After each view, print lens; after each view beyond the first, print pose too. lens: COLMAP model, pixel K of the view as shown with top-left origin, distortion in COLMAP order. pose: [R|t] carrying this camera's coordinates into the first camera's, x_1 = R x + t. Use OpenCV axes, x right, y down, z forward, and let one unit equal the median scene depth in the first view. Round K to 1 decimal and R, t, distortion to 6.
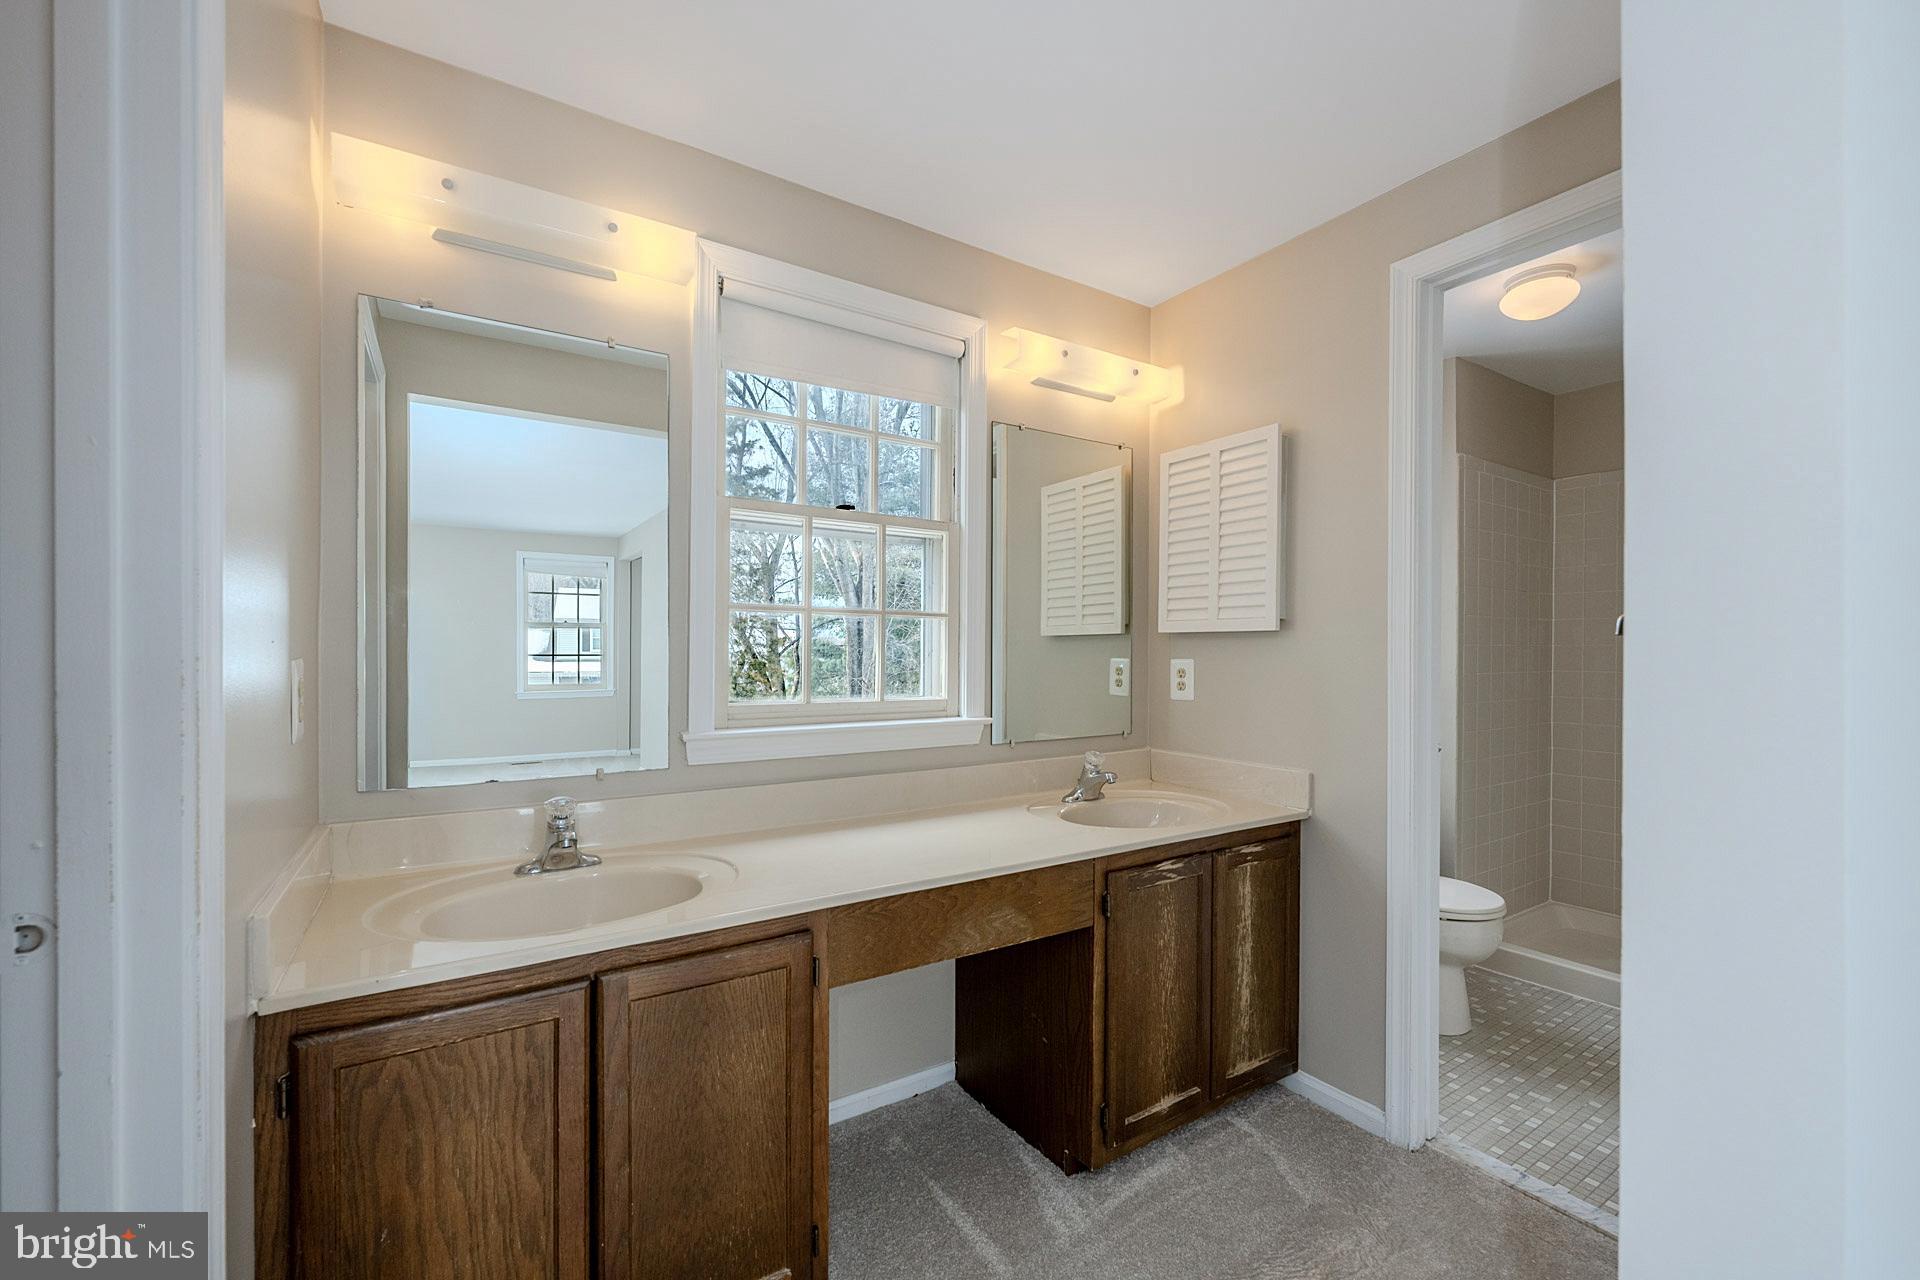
lens RADIAL K [[782.2, 0, 956.0], [0, 782.2, 647.2], [0, 0, 1]] dist [0.000226, 0.000292]
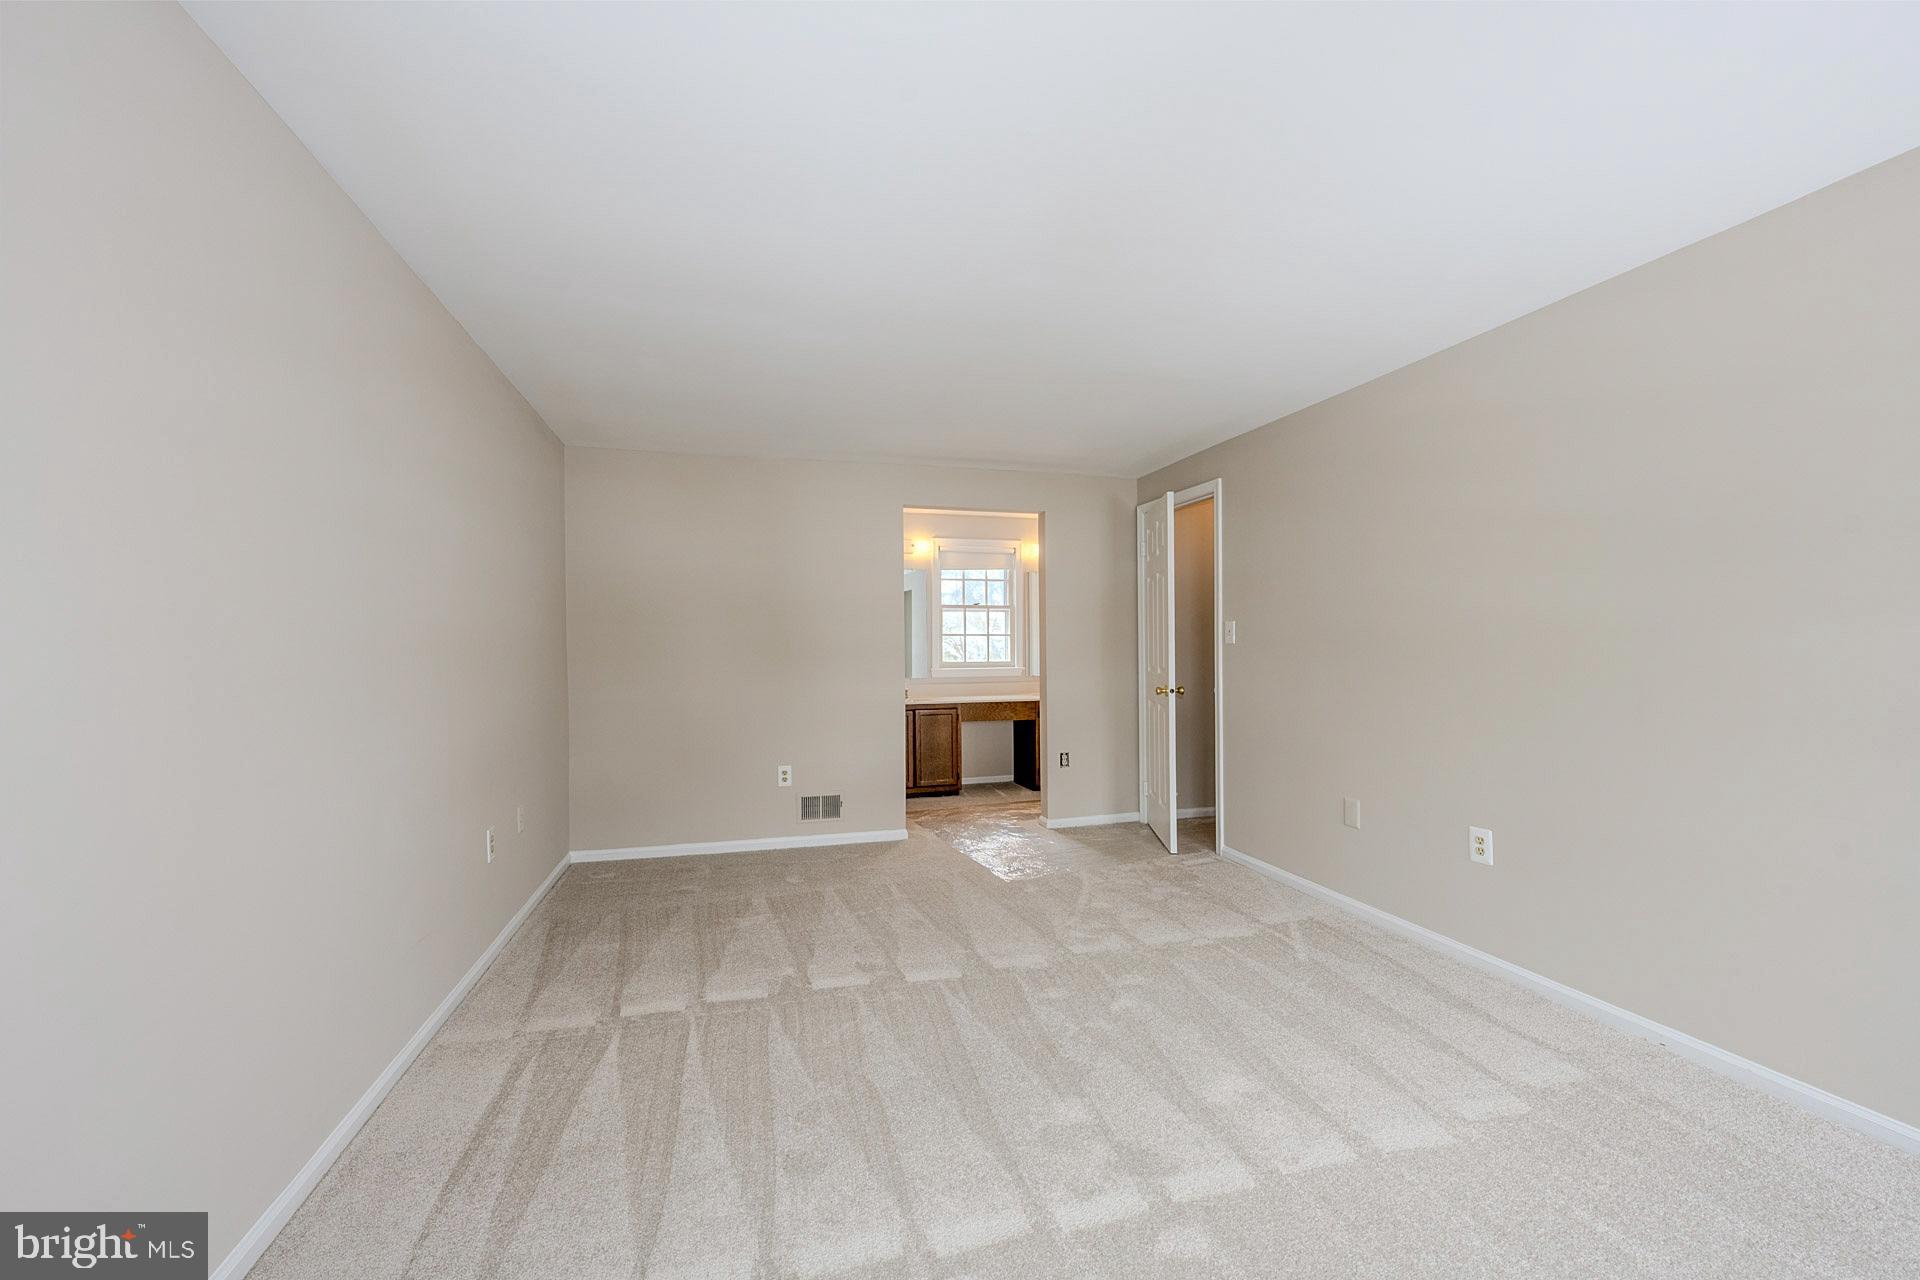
lens RADIAL K [[782.2, 0, 960.4], [0, 782.2, 640.5], [0, 0, 1]] dist [0.000226, 0.000292]
pose [[0.952842, -0.009775, -0.303309, 1.204038], [0.010335, 0.999947, 0.000241, -0.036926], [0.303290, -0.003364, 0.952892, -3.293523]]
